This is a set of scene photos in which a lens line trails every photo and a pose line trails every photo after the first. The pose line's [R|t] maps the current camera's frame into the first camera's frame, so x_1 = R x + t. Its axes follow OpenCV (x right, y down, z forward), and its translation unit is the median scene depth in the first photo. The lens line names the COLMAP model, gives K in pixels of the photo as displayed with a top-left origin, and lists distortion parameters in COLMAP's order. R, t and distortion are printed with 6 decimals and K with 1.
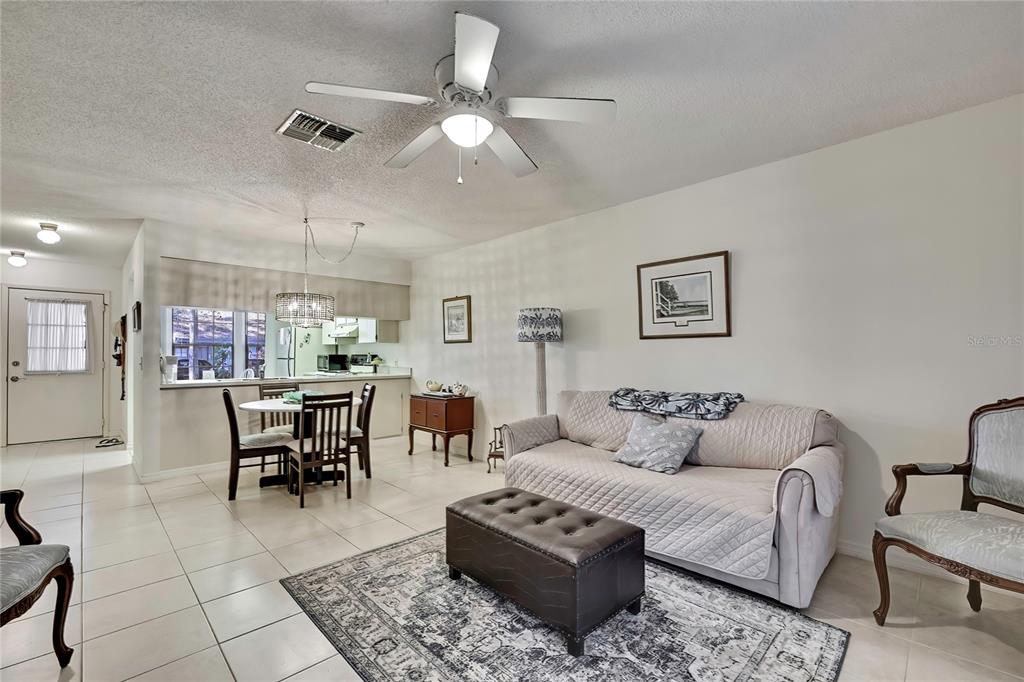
lens RADIAL K [[471.5, 0, 507.7], [0, 471.5, 343.4], [0, 0, 1]] dist [-0.014346, 0.000498]
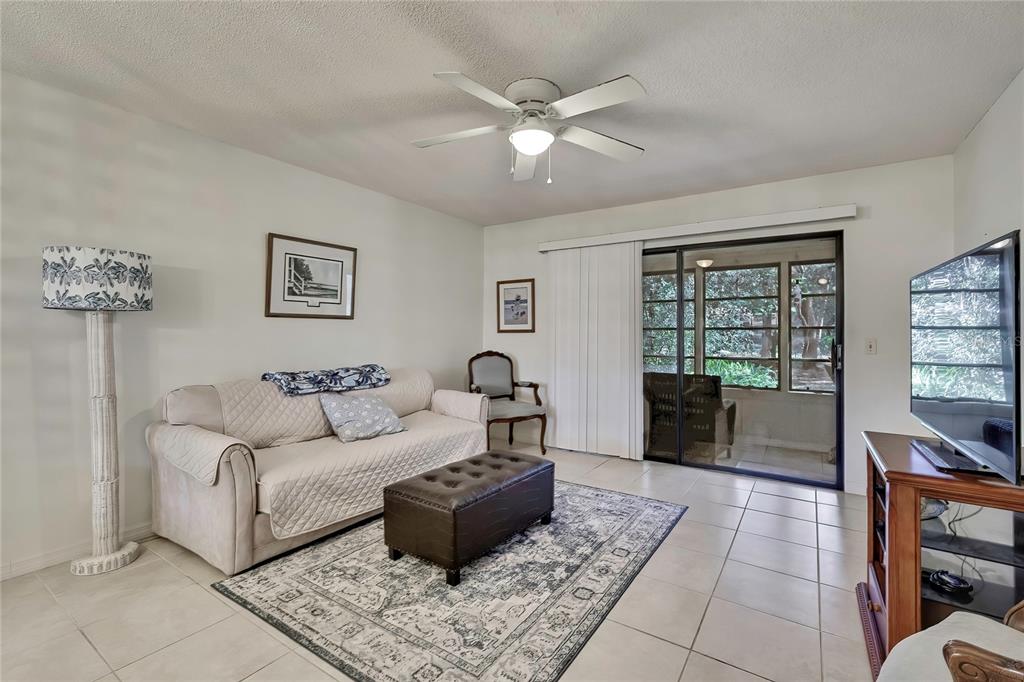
lens RADIAL K [[488.8, 0, 510.6], [0, 488.8, 336.0], [0, 0, 1]] dist [-0.016526, 0.000200]
pose [[-0.277529, -0.004017, 0.960709, -0.602551], [-0.026240, 0.999650, -0.003400, 0.015490], [-0.960359, -0.026152, -0.277537, 0.680556]]
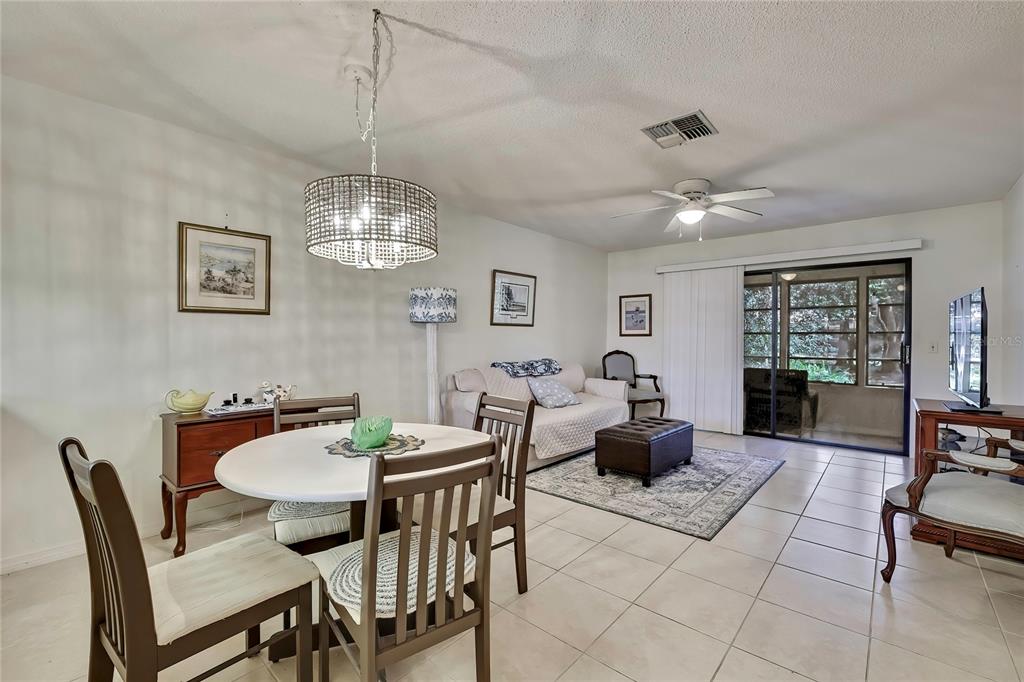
lens RADIAL K [[509.3, 0, 493.4], [0, 509.3, 345.4], [0, 0, 1]] dist [-0.012204, 0.000264]
pose [[-0.161714, -0.015829, 0.986711, -0.947531], [-0.029178, 0.999511, 0.011252, 0.026412], [-0.986406, -0.026971, -0.162097, 1.024427]]
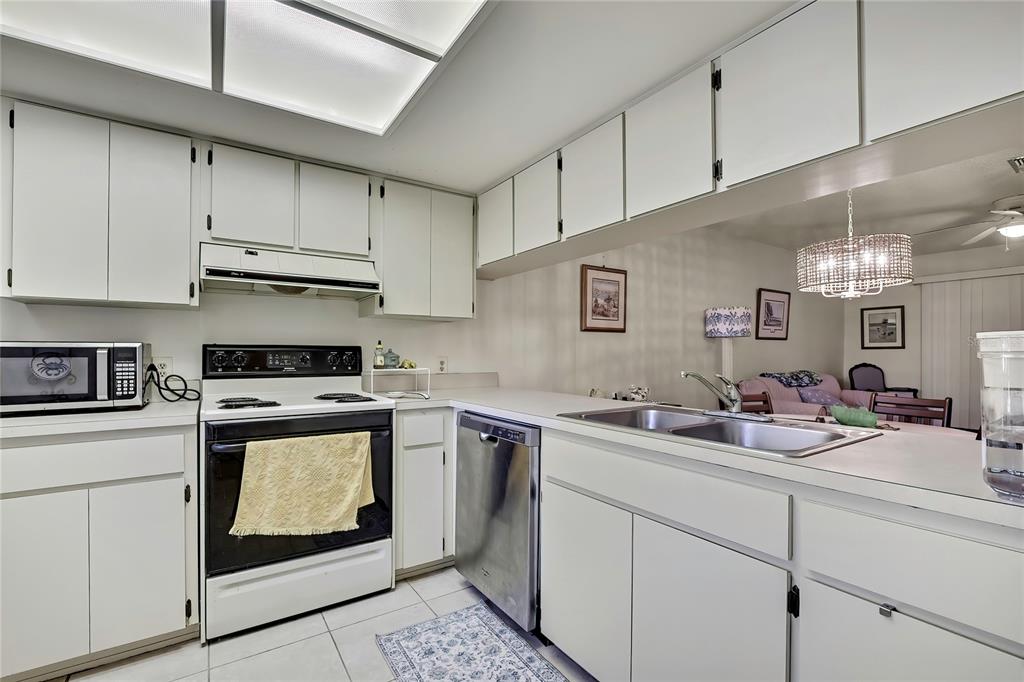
lens RADIAL K [[498.8, 0, 416.8], [0, 498.8, 354.4], [0, 0, 1]] dist [-0.016824, -0.000112]
pose [[0.150969, -0.003351, 0.988533, -1.153086], [-0.026344, 0.999625, 0.007411, 0.045377], [-0.988187, -0.027160, 0.150824, 1.506379]]
